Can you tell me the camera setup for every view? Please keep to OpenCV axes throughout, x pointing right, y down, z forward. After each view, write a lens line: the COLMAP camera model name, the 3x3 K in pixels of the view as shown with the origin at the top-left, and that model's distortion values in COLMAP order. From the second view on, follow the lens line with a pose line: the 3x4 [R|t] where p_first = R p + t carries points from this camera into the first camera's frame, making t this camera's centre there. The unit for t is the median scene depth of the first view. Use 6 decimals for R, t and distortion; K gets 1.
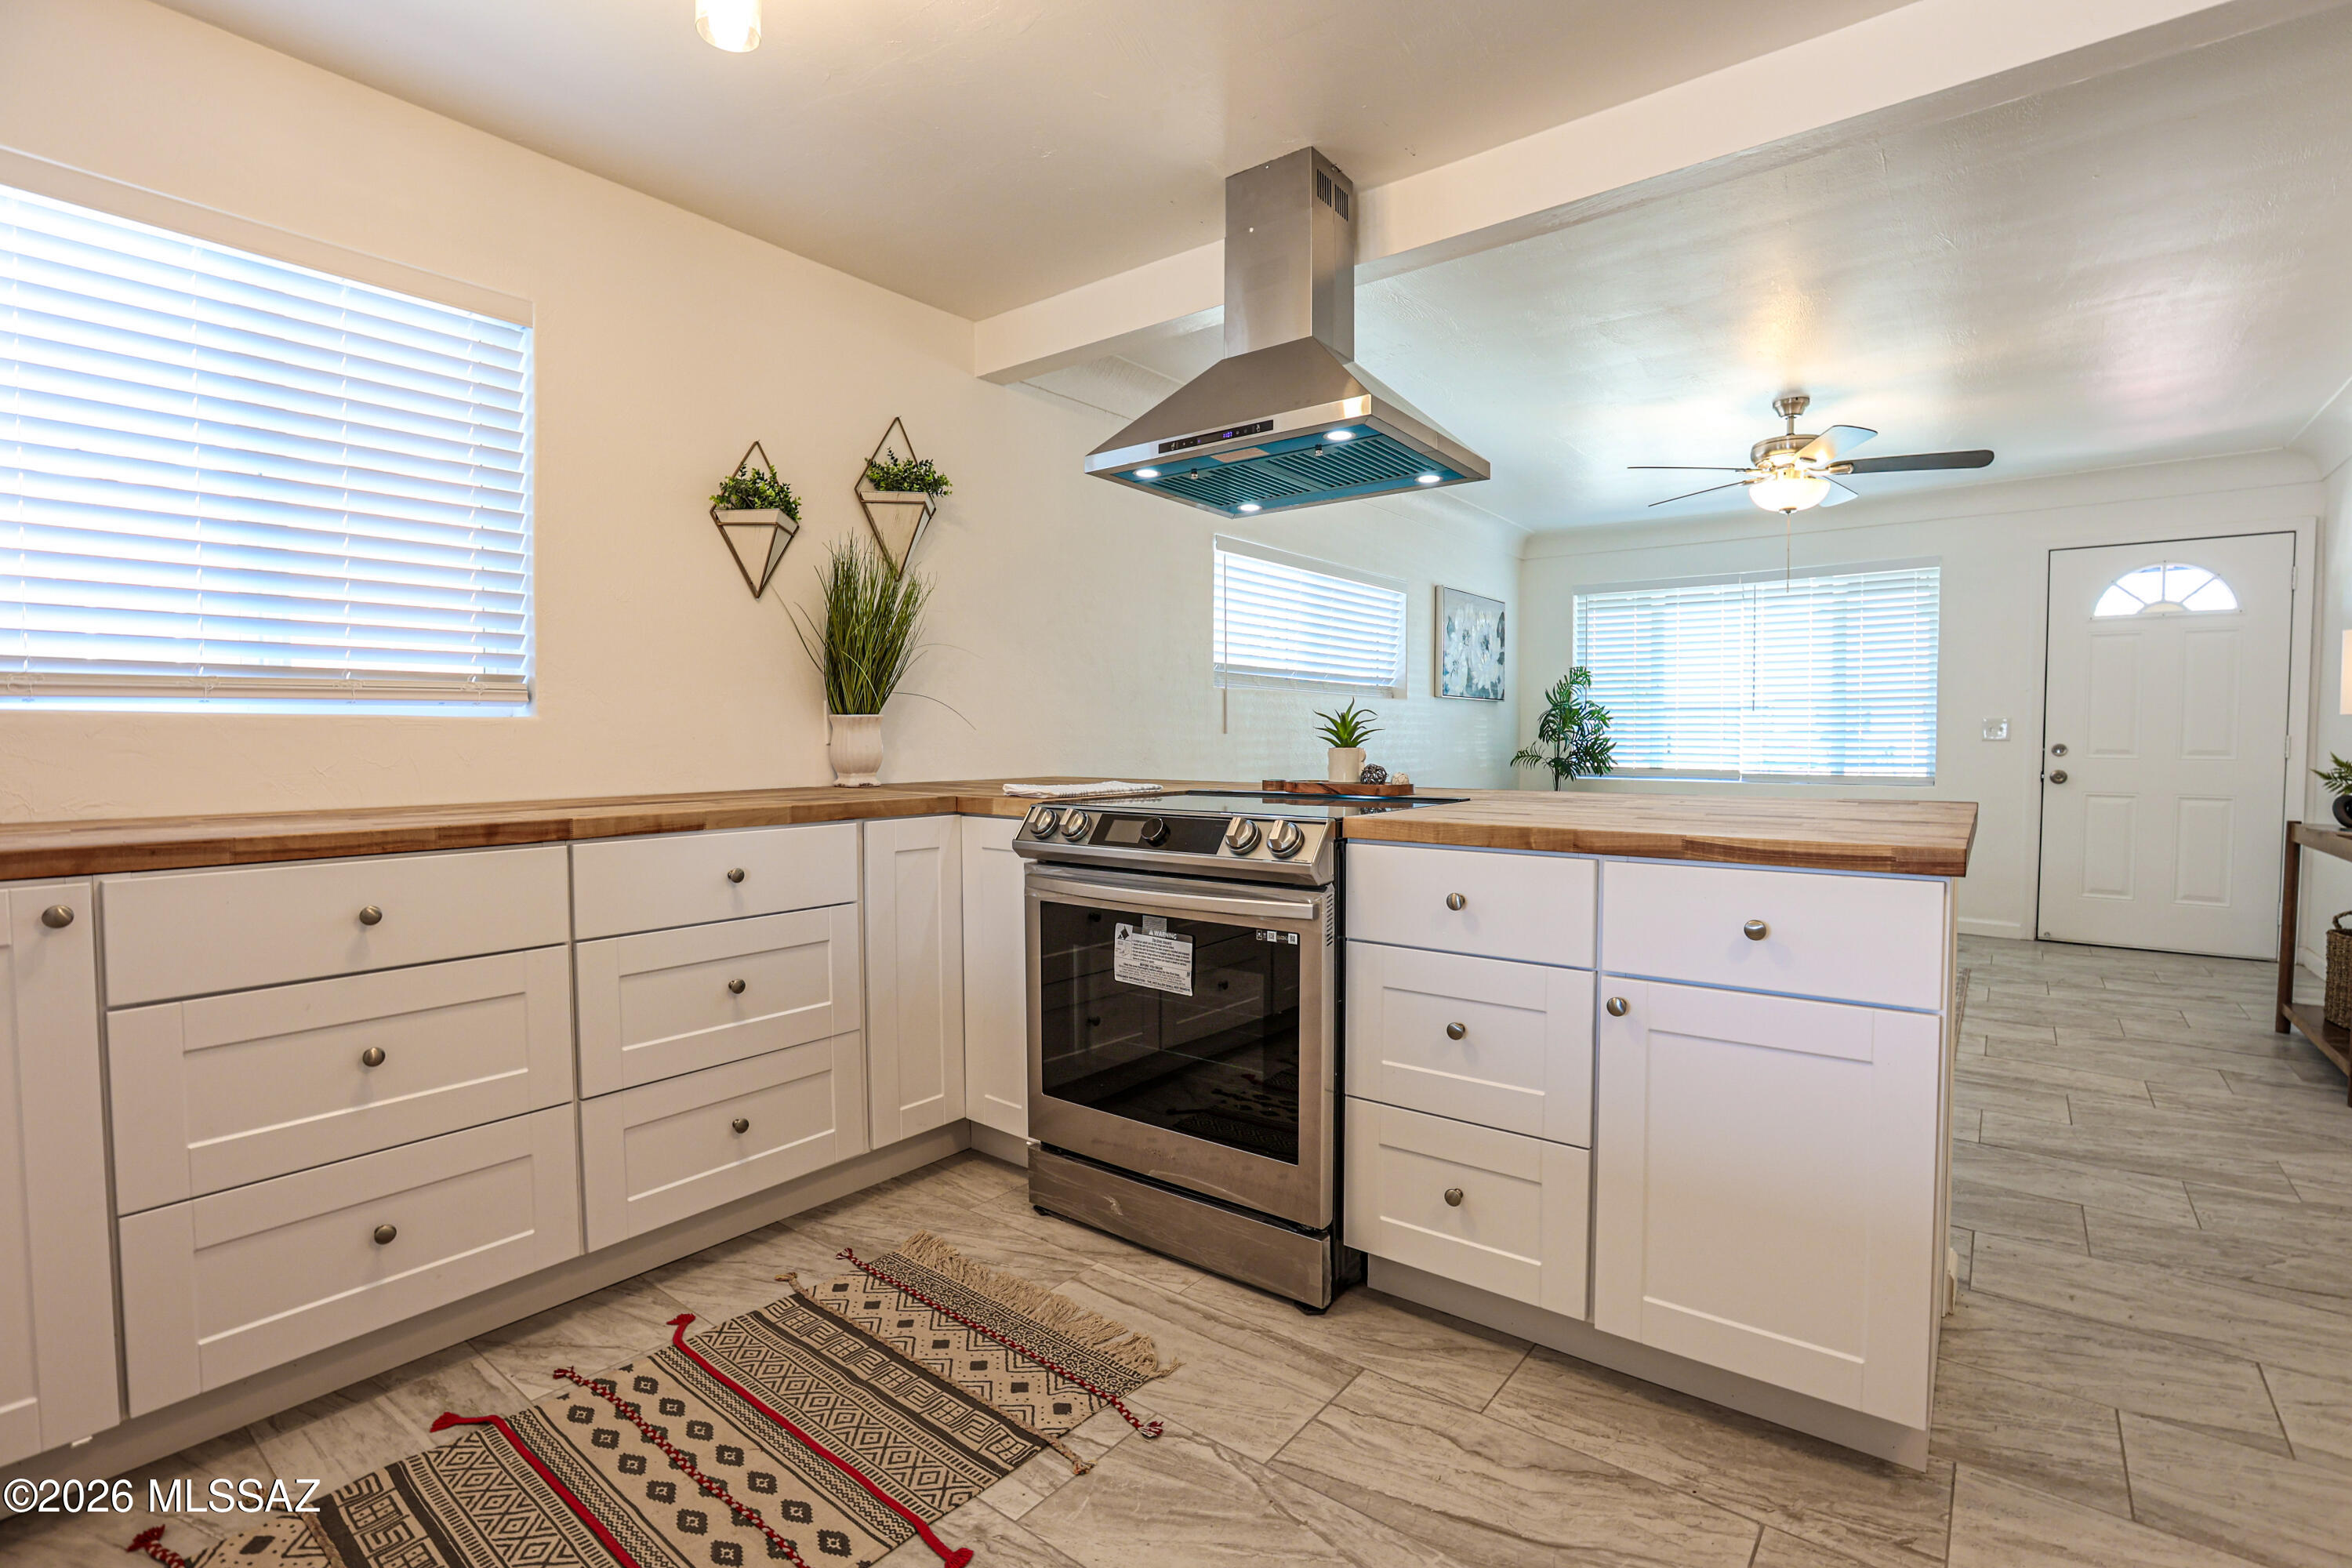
lens RADIAL K [[1071.8, 0, 1176.5], [0, 1071.8, 776.5], [0, 0, 1]] dist [-0.058835, 0.022912]
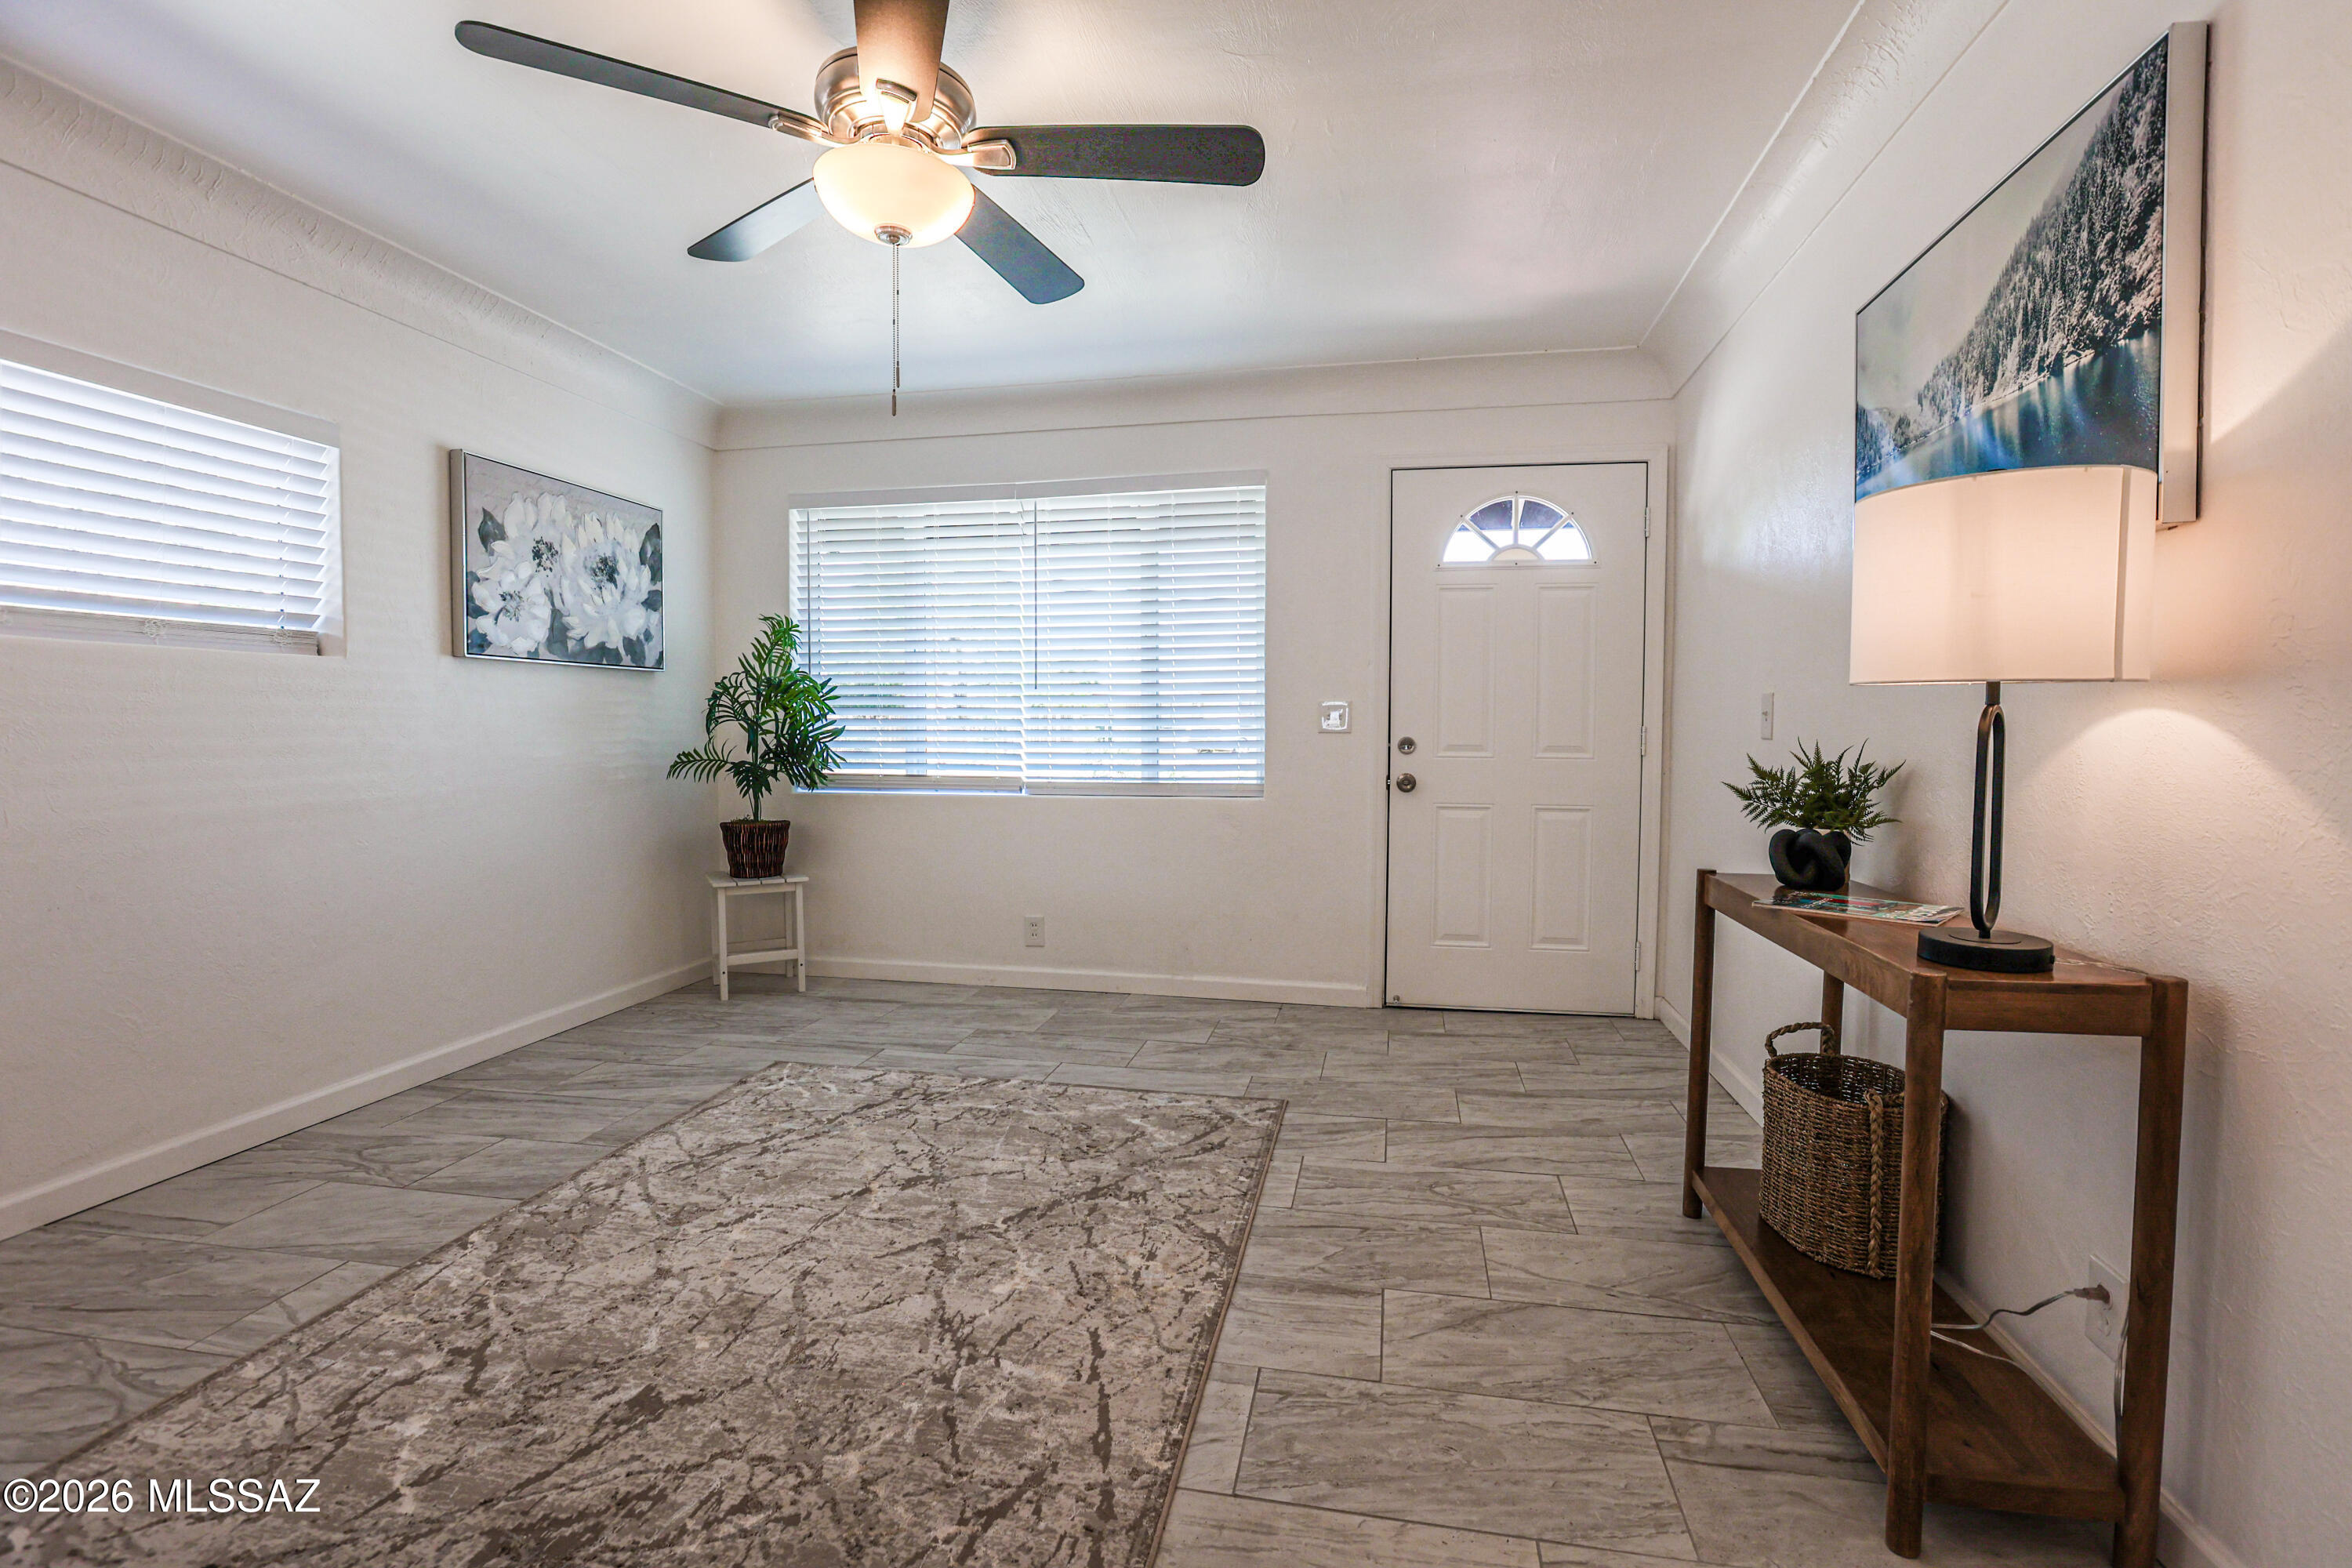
lens RADIAL K [[1071.8, 0, 1176.5], [0, 1071.8, 776.5], [0, 0, 1]] dist [-0.058835, 0.022912]
pose [[0.889129, -0.022130, 0.457121, 0.257139], [0.017561, 0.999744, 0.014242, -0.012112], [-0.457319, -0.004636, 0.889290, 0.288469]]
